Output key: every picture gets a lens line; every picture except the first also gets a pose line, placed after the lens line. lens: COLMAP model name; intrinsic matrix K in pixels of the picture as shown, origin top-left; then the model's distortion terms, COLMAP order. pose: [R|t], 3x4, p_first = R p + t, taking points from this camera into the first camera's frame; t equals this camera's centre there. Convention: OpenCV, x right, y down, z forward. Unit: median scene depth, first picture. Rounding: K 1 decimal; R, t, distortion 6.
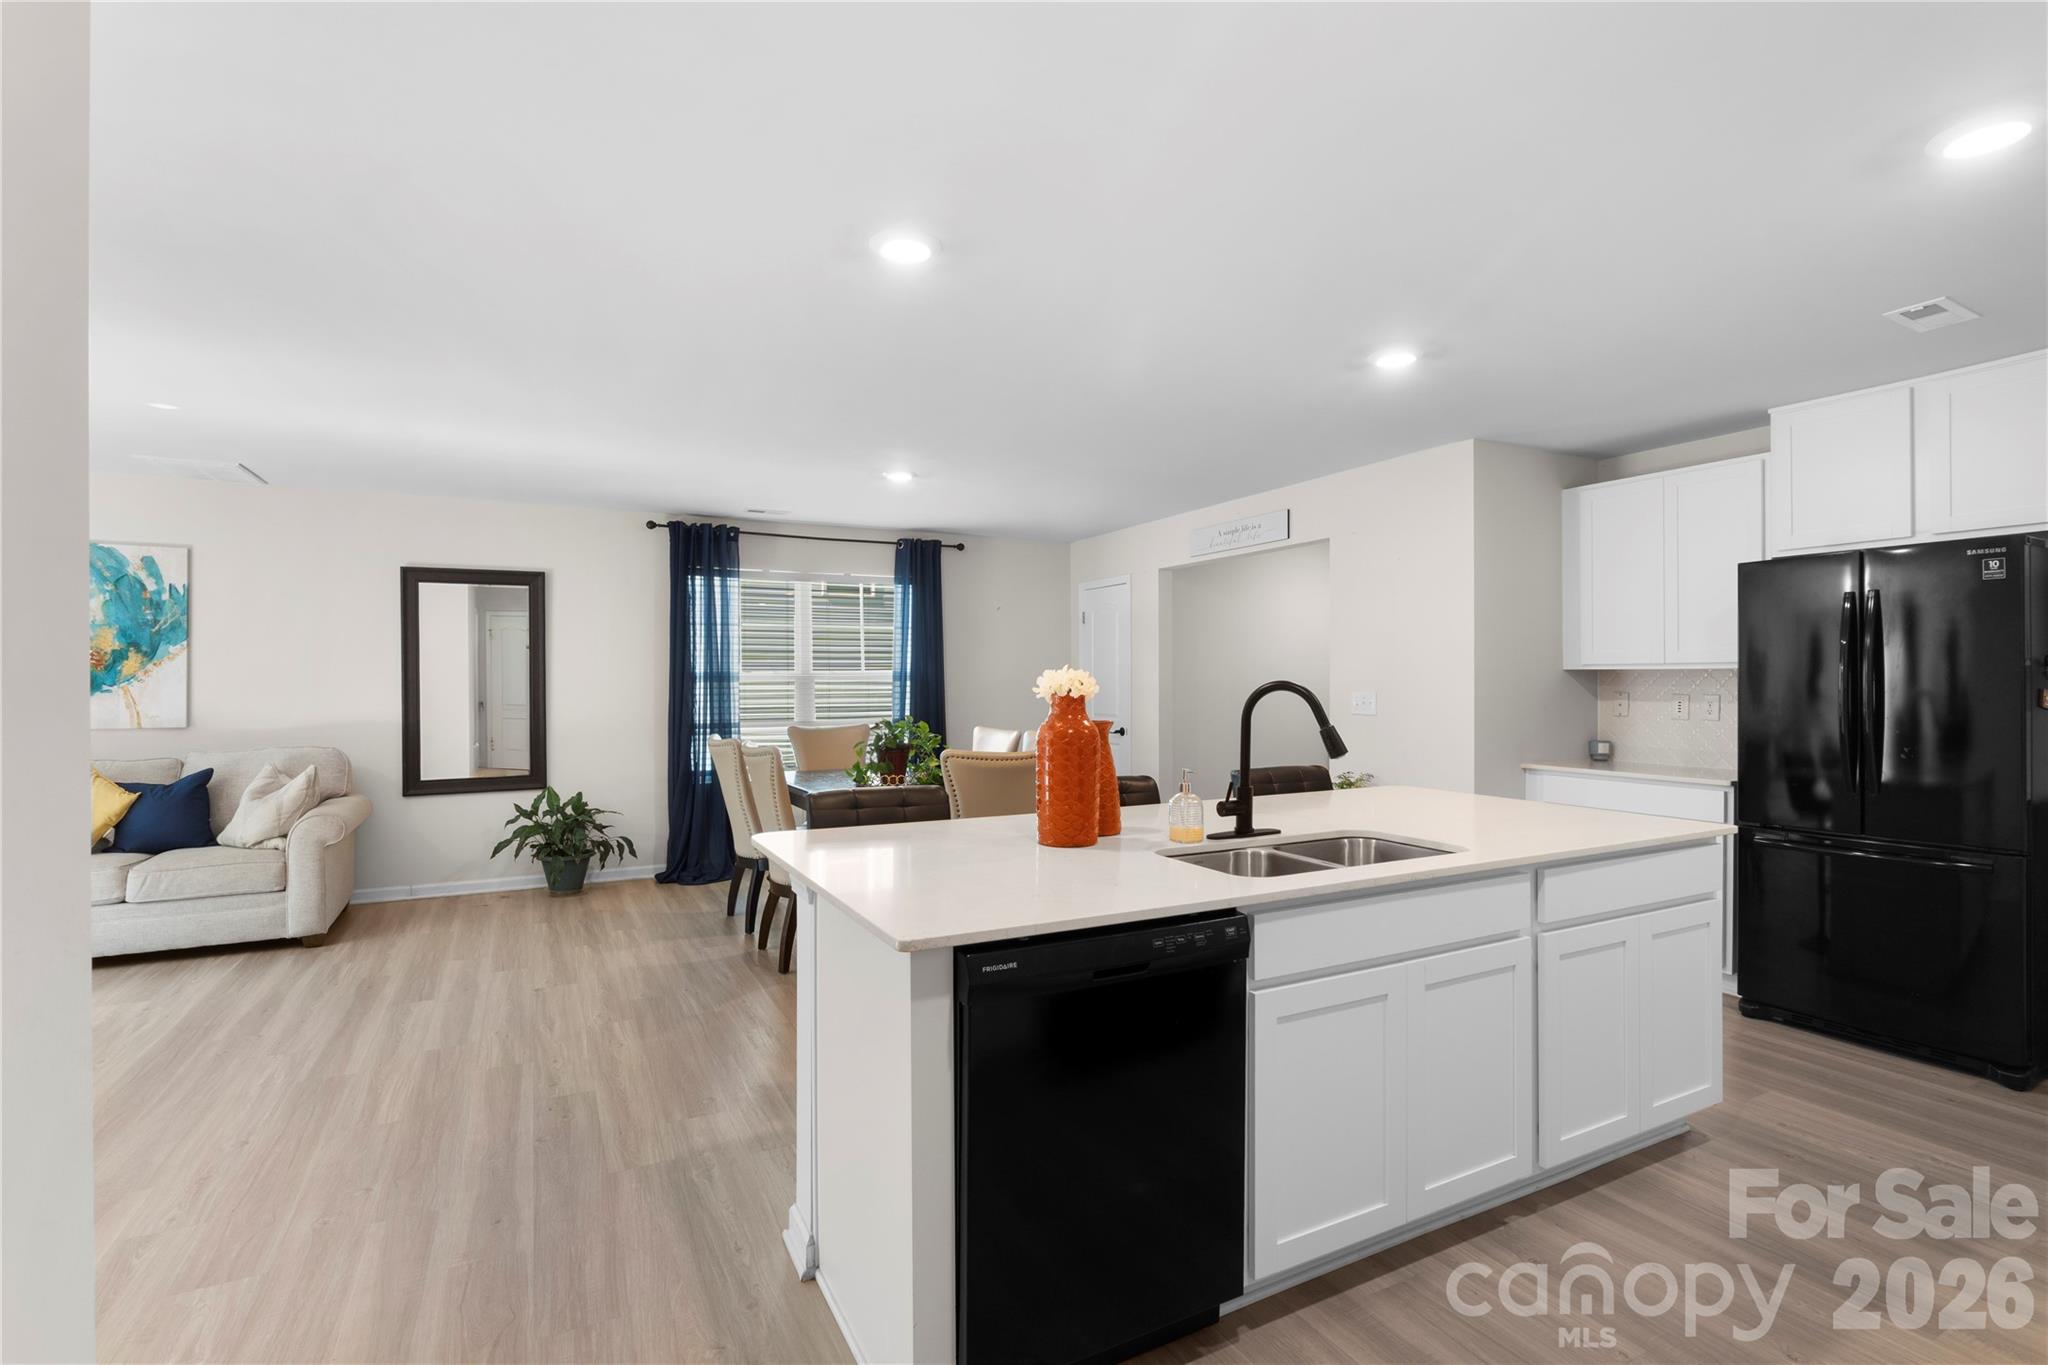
lens RADIAL K [[945.9, 0, 1002.2], [0, 945.9, 669.7], [0, 0, 1]] dist [-0.007701, -0.000906]
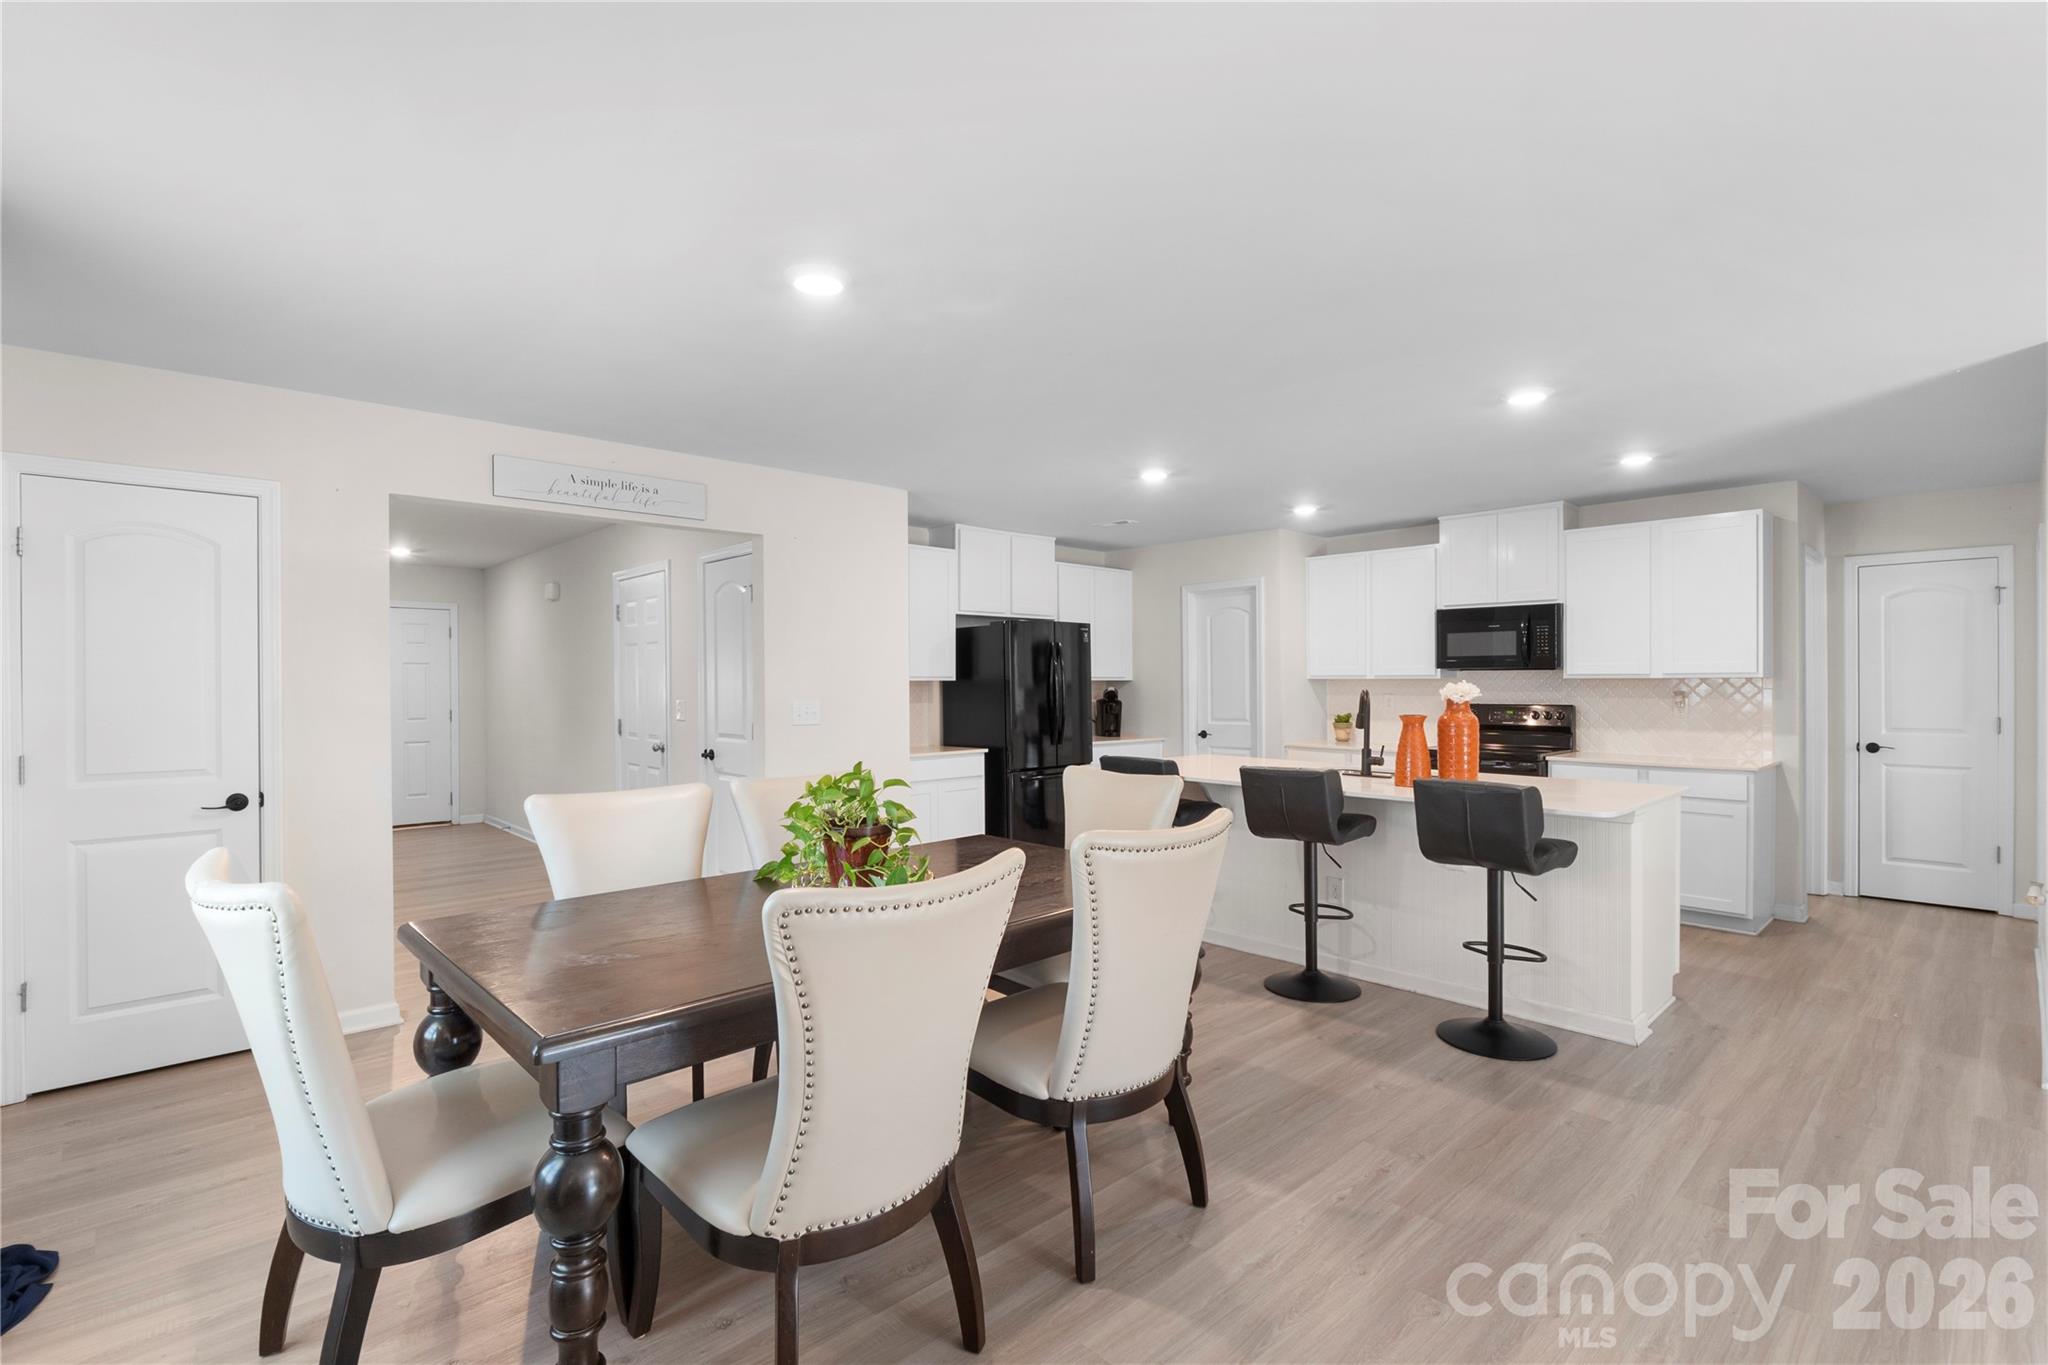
lens RADIAL K [[945.9, 0, 1011.2], [0, 945.9, 676.9], [0, 0, 1]] dist [-0.007701, -0.000906]
pose [[-0.282974, 0.007697, 0.959097, -0.622321], [-0.008419, 0.999909, -0.010509, 0.007105], [-0.959091, -0.011049, -0.282883, 1.055824]]
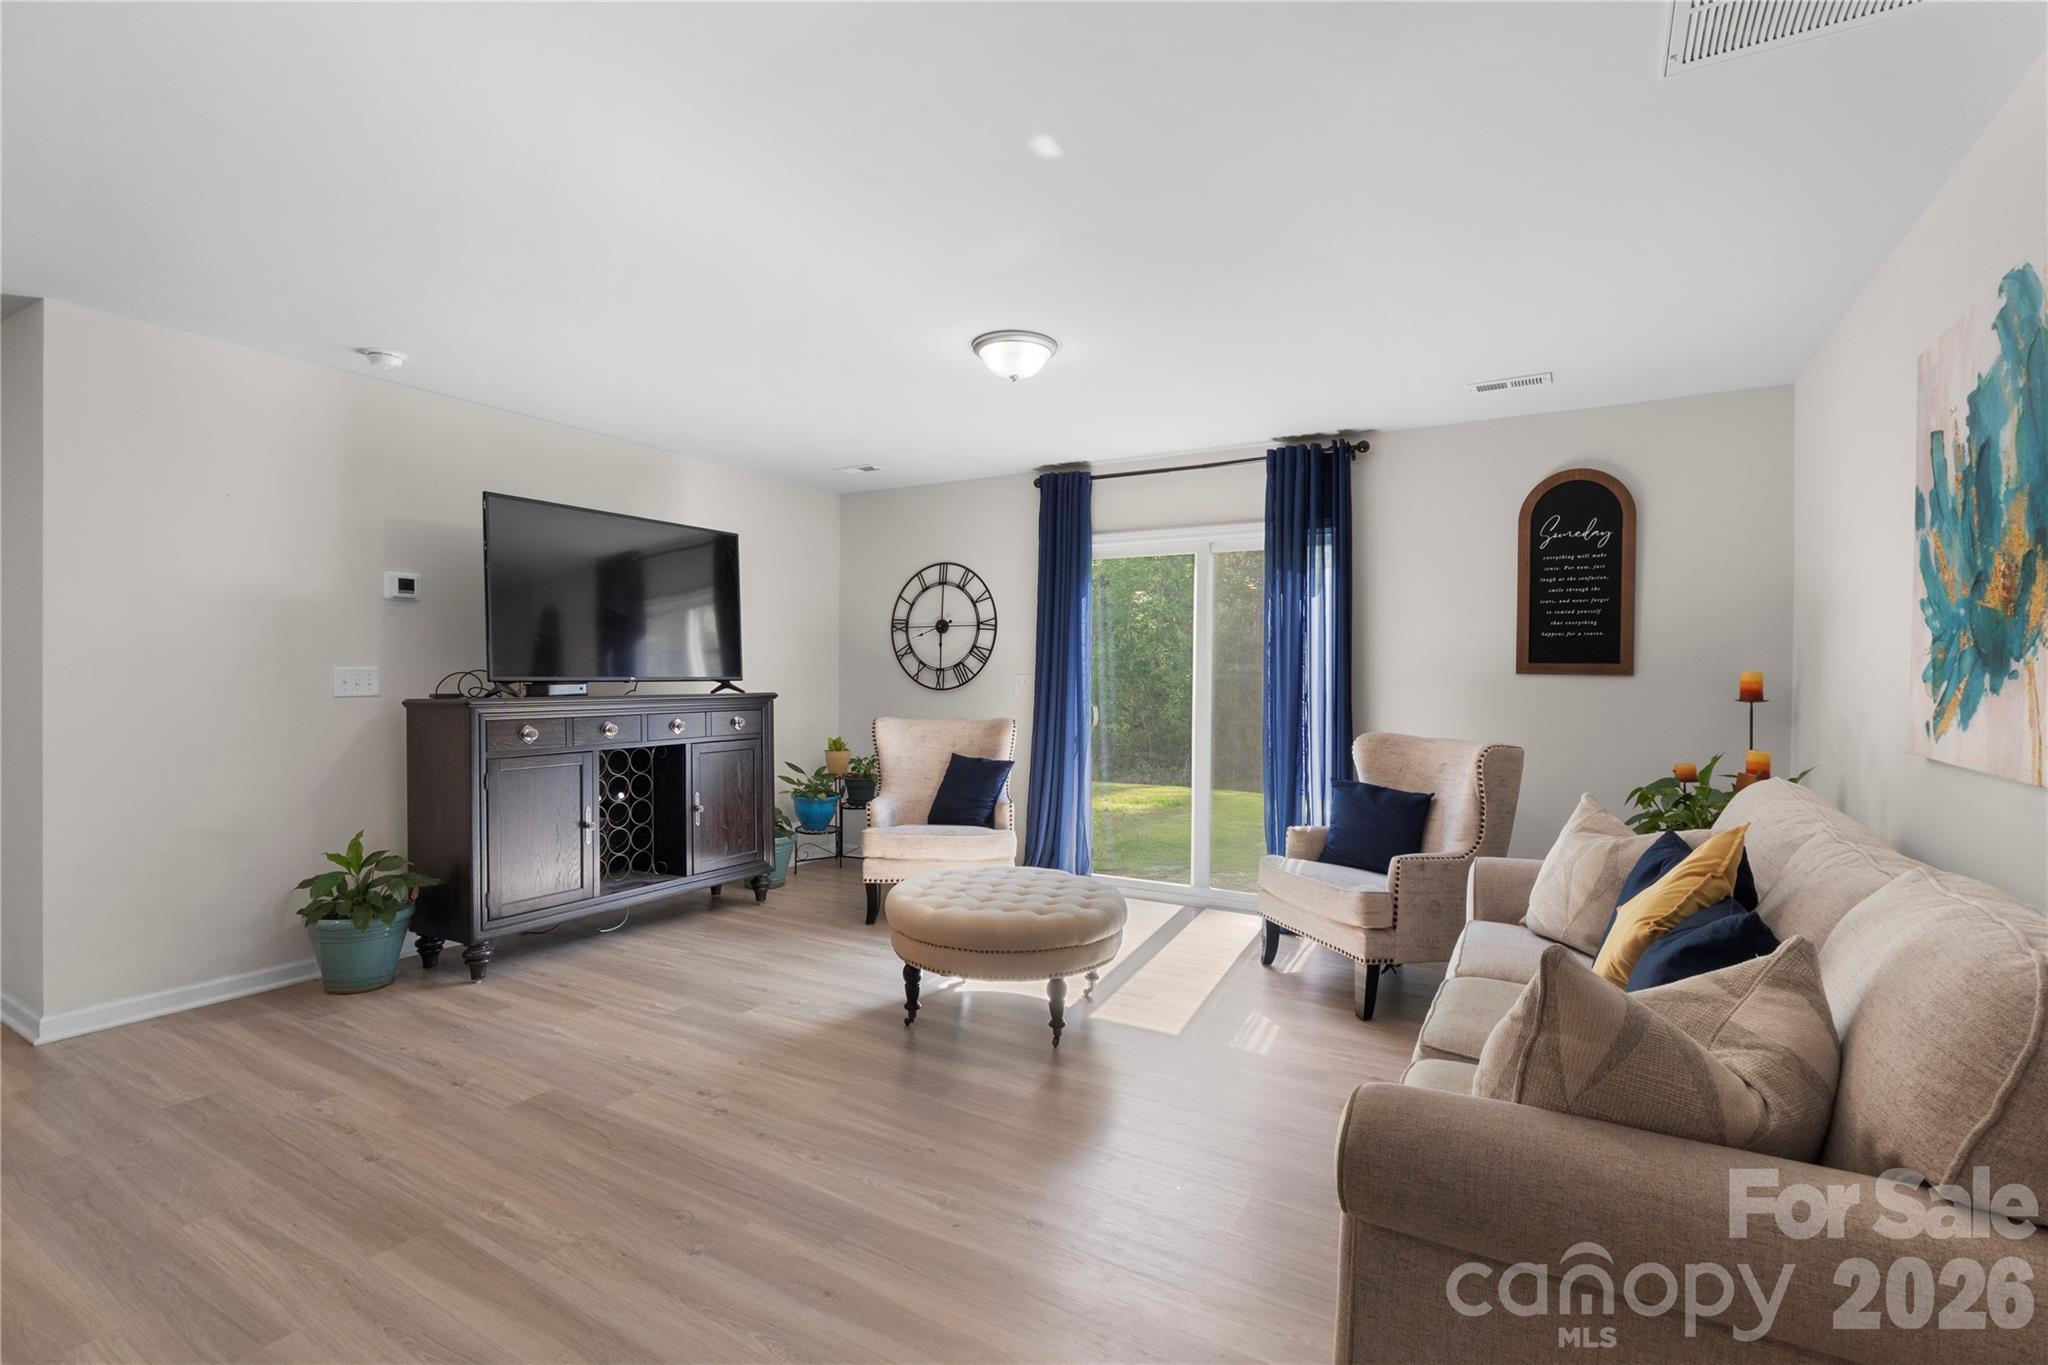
lens RADIAL K [[945.9, 0, 1005.4], [0, 945.9, 681.2], [0, 0, 1]] dist [-0.007701, -0.000906]
pose [[-0.843349, 0.001481, -0.537364, -0.438334], [-0.000119, 0.999996, 0.002943, 0.024487], [0.537366, 0.002546, -0.843345, 1.089237]]
